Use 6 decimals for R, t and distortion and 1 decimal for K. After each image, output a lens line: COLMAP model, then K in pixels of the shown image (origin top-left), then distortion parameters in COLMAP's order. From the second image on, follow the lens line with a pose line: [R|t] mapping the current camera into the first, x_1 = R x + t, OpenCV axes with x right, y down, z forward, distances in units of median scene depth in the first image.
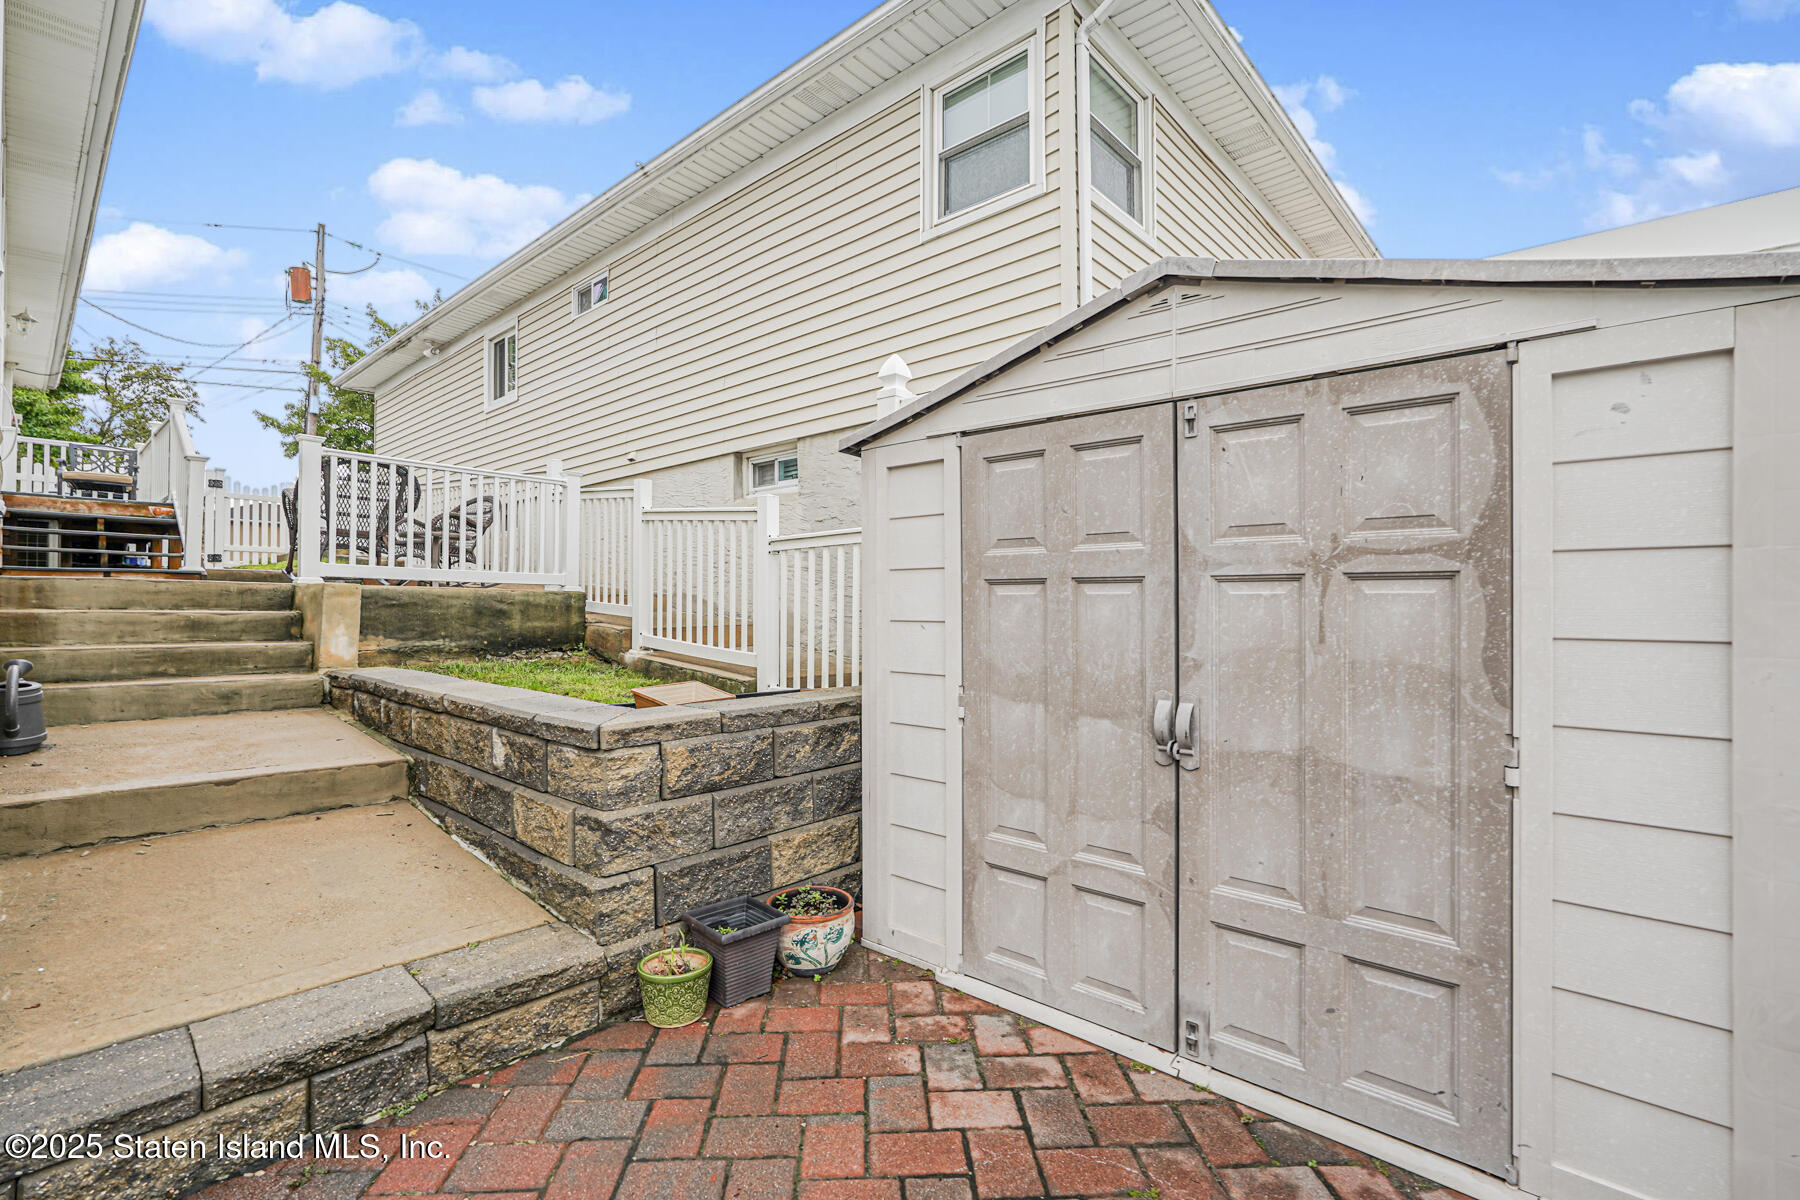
lens RADIAL K [[769.8, 0, 895.5], [0, 769.8, 591.1], [0, 0, 1]] dist [-0.002051, 0.005630]
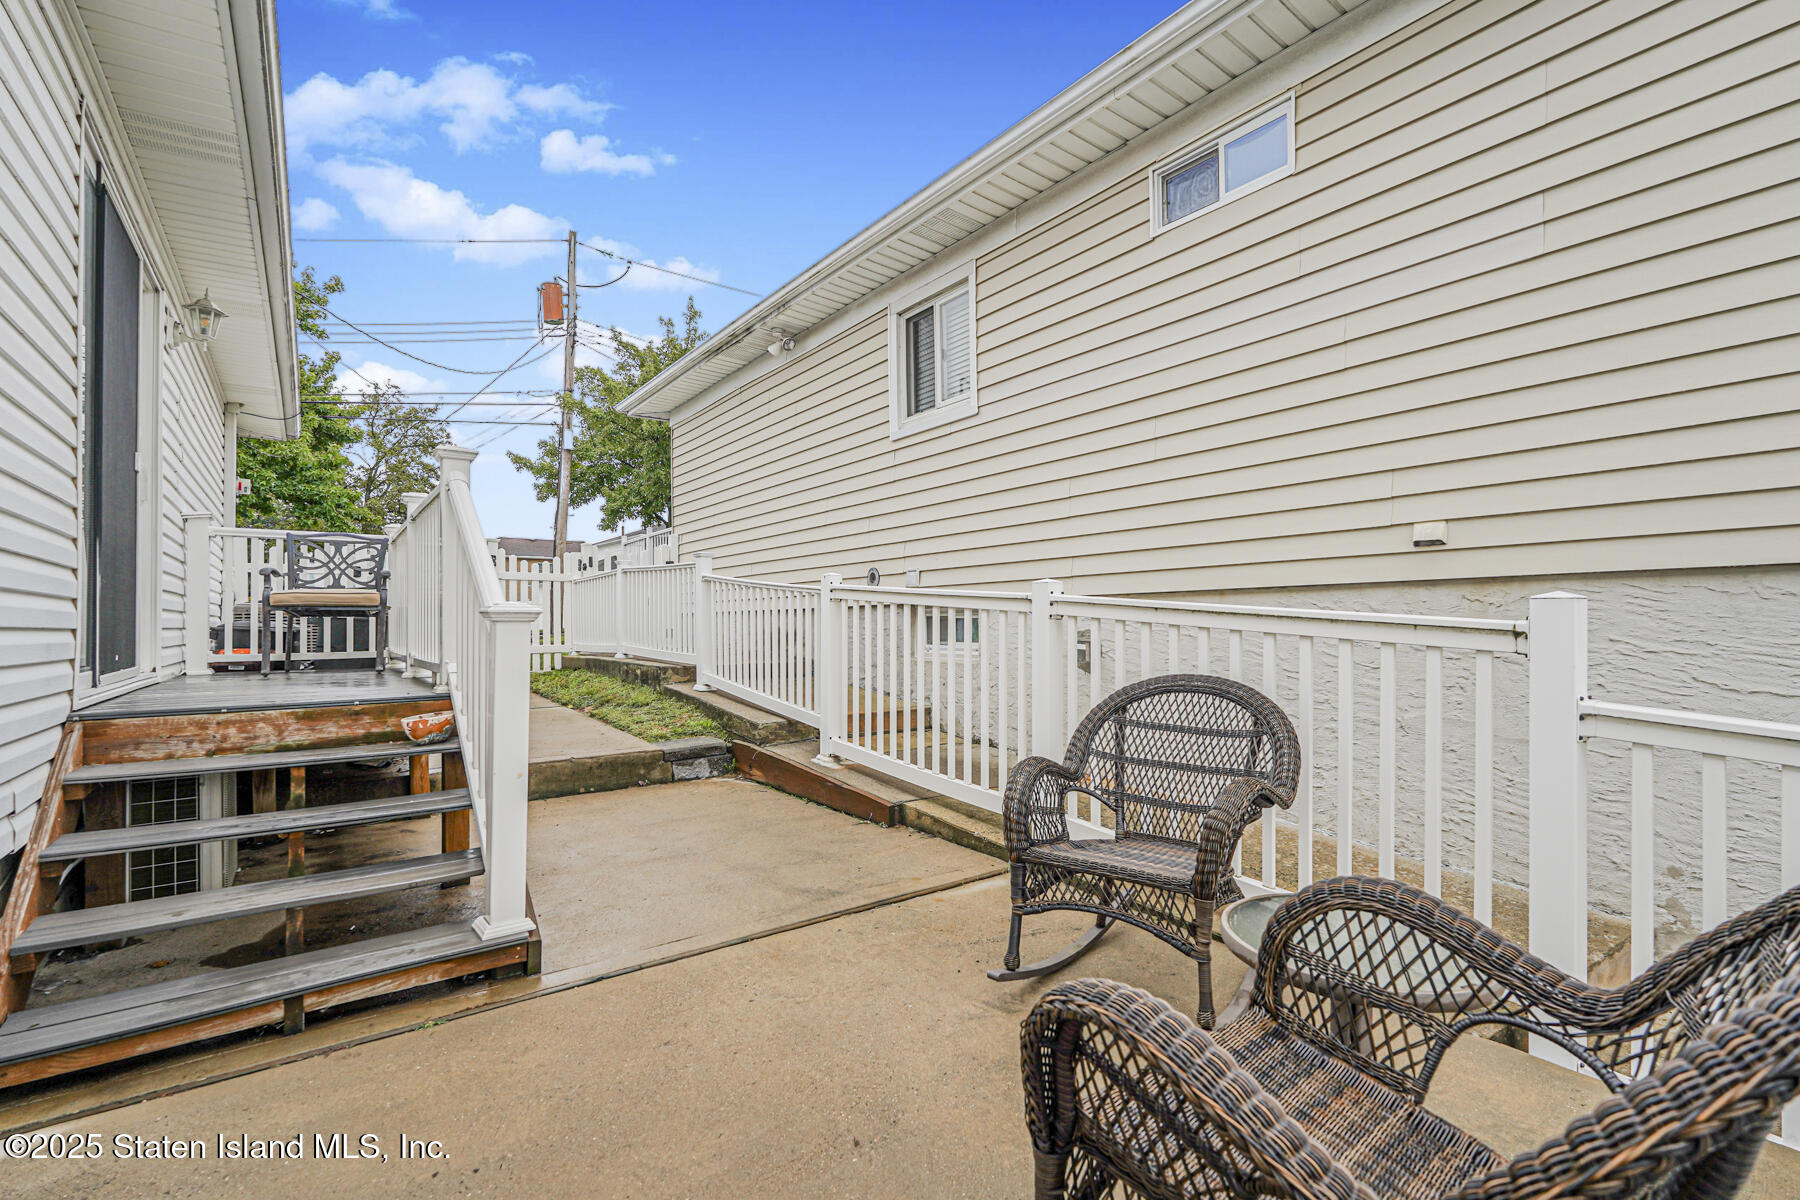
lens RADIAL K [[790.0, 0, 900.6], [0, 790.0, 604.1], [0, 0, 1]] dist [-0.018306, 0.012005]
pose [[0.977880, -0.008414, -0.209000, -0.356878], [0.008822, 0.999961, 0.001019, -0.095874], [0.208983, -0.002841, 0.977915, 0.372039]]
